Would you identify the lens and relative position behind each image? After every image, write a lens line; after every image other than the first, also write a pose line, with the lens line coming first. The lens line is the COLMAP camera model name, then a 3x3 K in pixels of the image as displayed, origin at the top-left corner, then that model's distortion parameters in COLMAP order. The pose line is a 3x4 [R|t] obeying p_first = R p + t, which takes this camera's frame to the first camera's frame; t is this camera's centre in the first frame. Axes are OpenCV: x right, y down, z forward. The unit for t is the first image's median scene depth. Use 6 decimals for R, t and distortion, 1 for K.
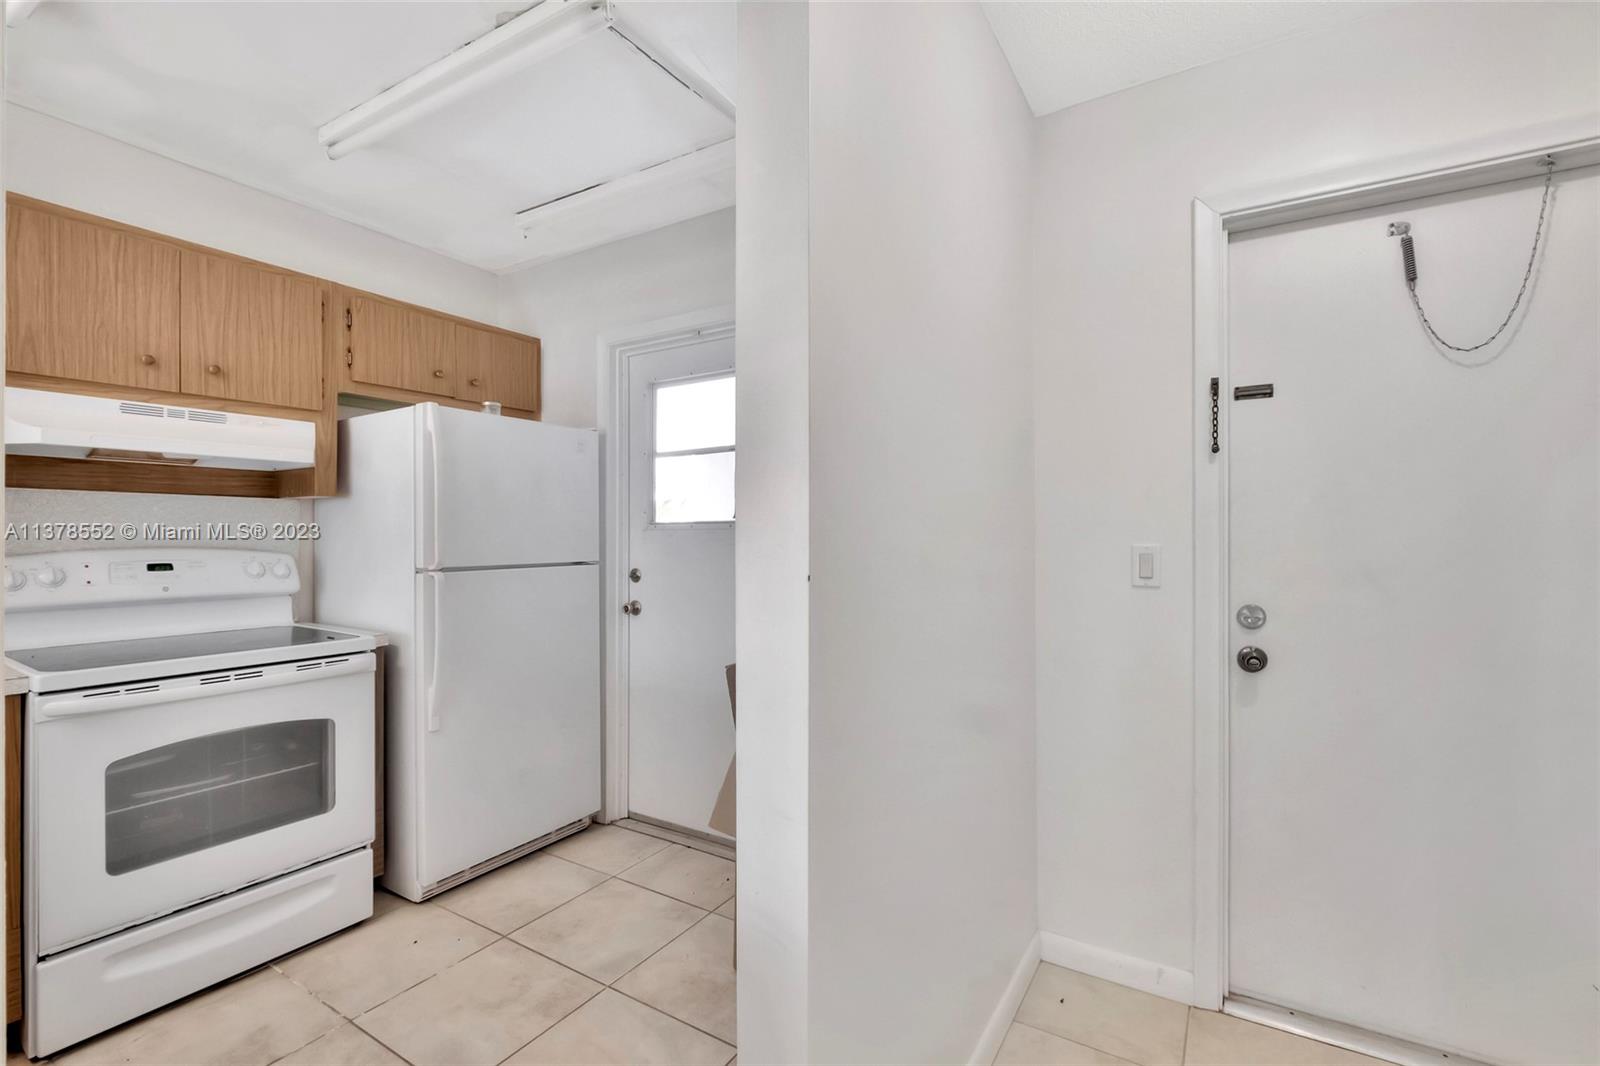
lens RADIAL K [[702.3, 0, 763.6], [0, 702.3, 534.5], [0, 0, 1]] dist [0.002146, -0.003983]
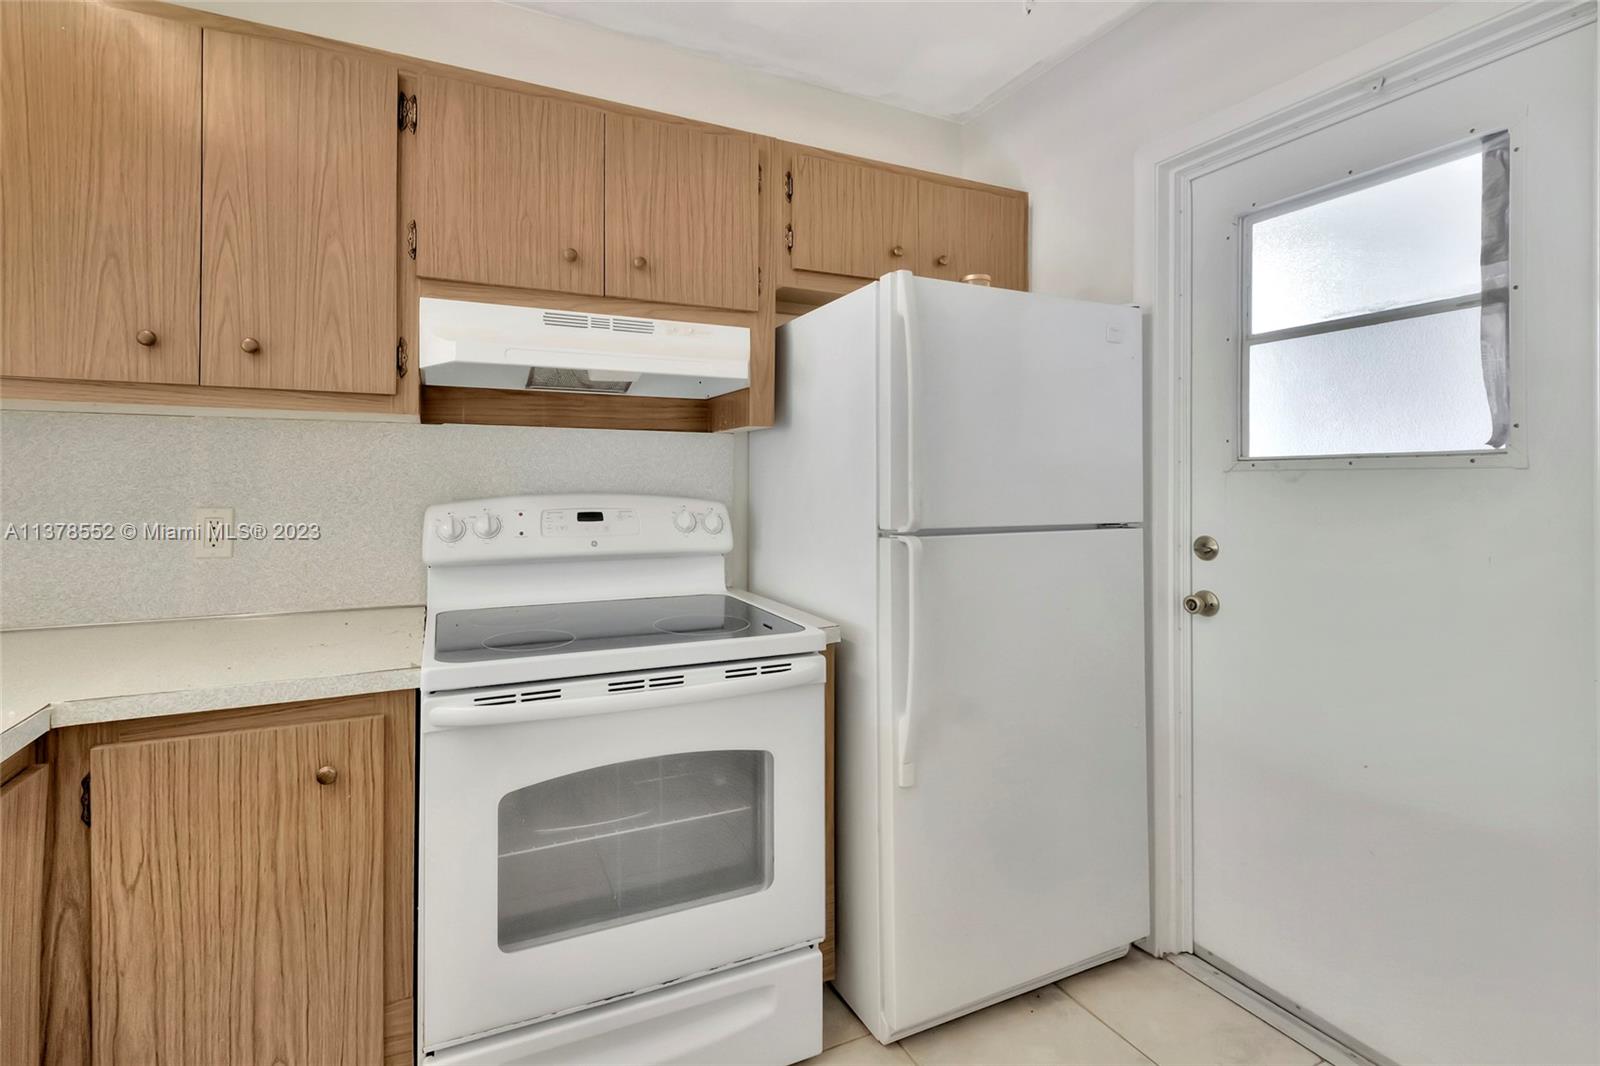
lens RADIAL K [[702.3, 0, 776.7], [0, 702.3, 479.9], [0, 0, 1]] dist [0.002146, -0.003983]
pose [[0.860879, 0.002806, -0.508802, -0.248401], [-0.002294, 0.999996, 0.001633, 0.001609], [0.508804, -0.000239, 0.860882, 0.394447]]
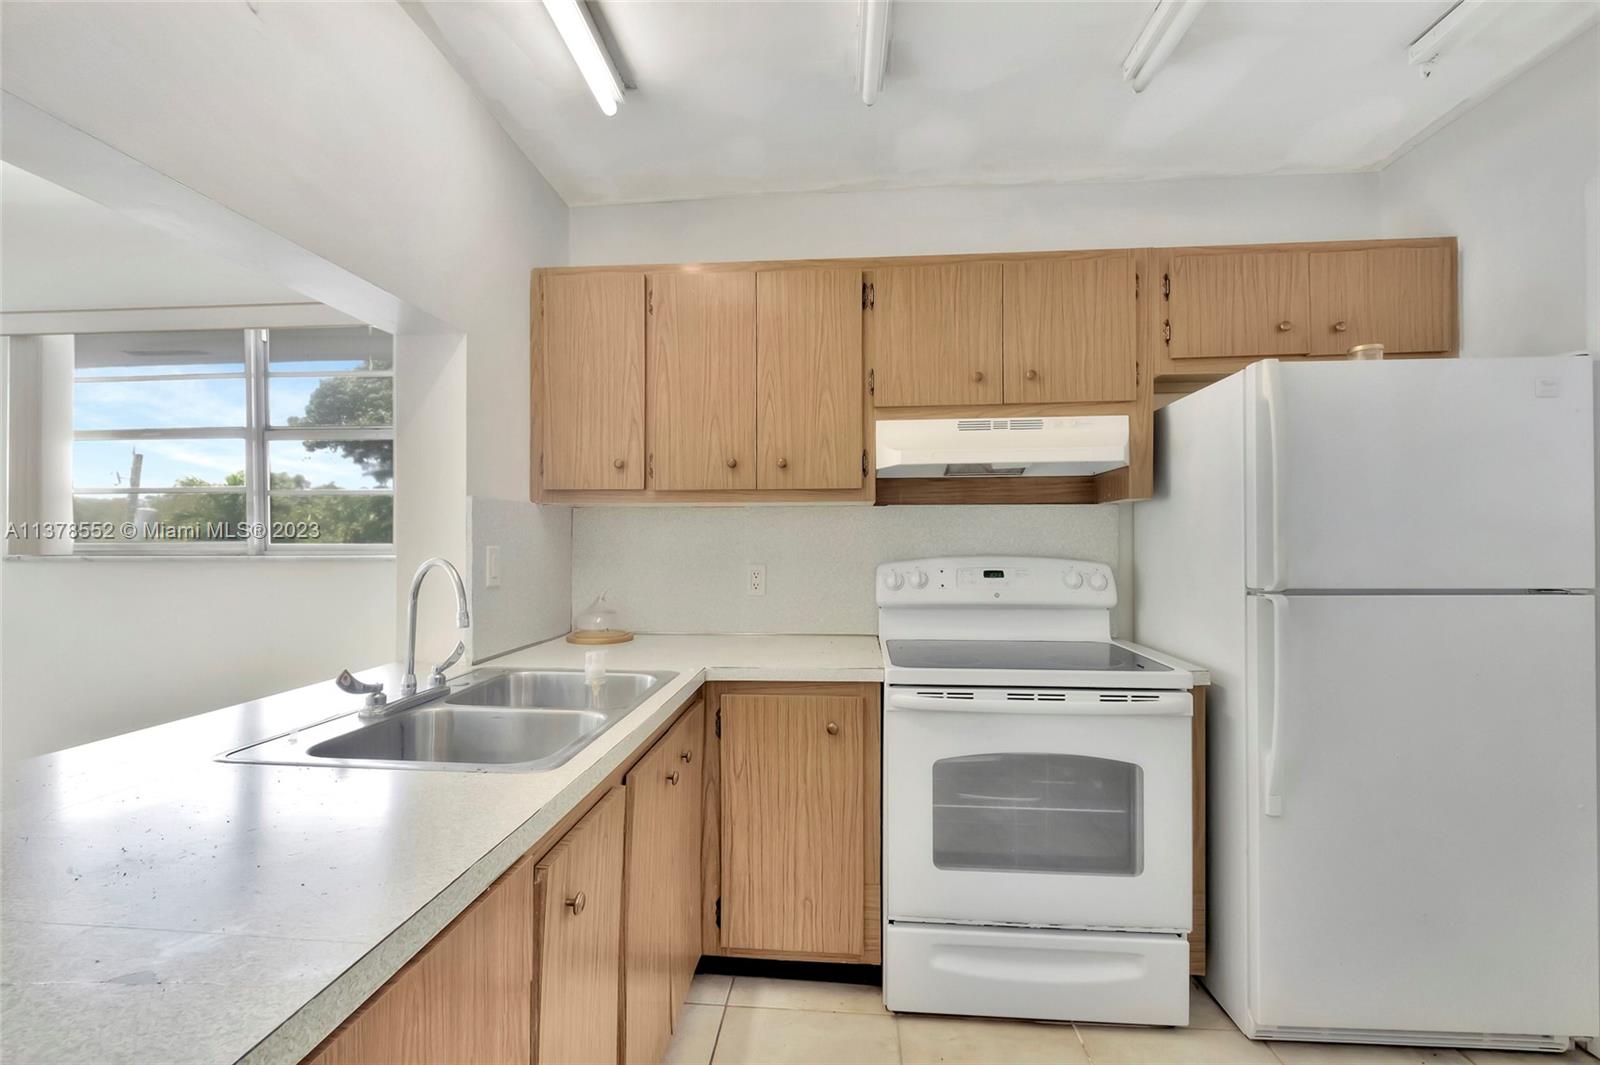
lens RADIAL K [[702.3, 0, 816.4], [0, 702.3, 544.3], [0, 0, 1]] dist [0.002146, -0.003983]
pose [[0.506078, -0.000069, -0.862488, -0.085587], [0.004711, 0.999985, 0.002684, -0.002225], [0.862475, -0.005421, 0.506071, 0.234072]]
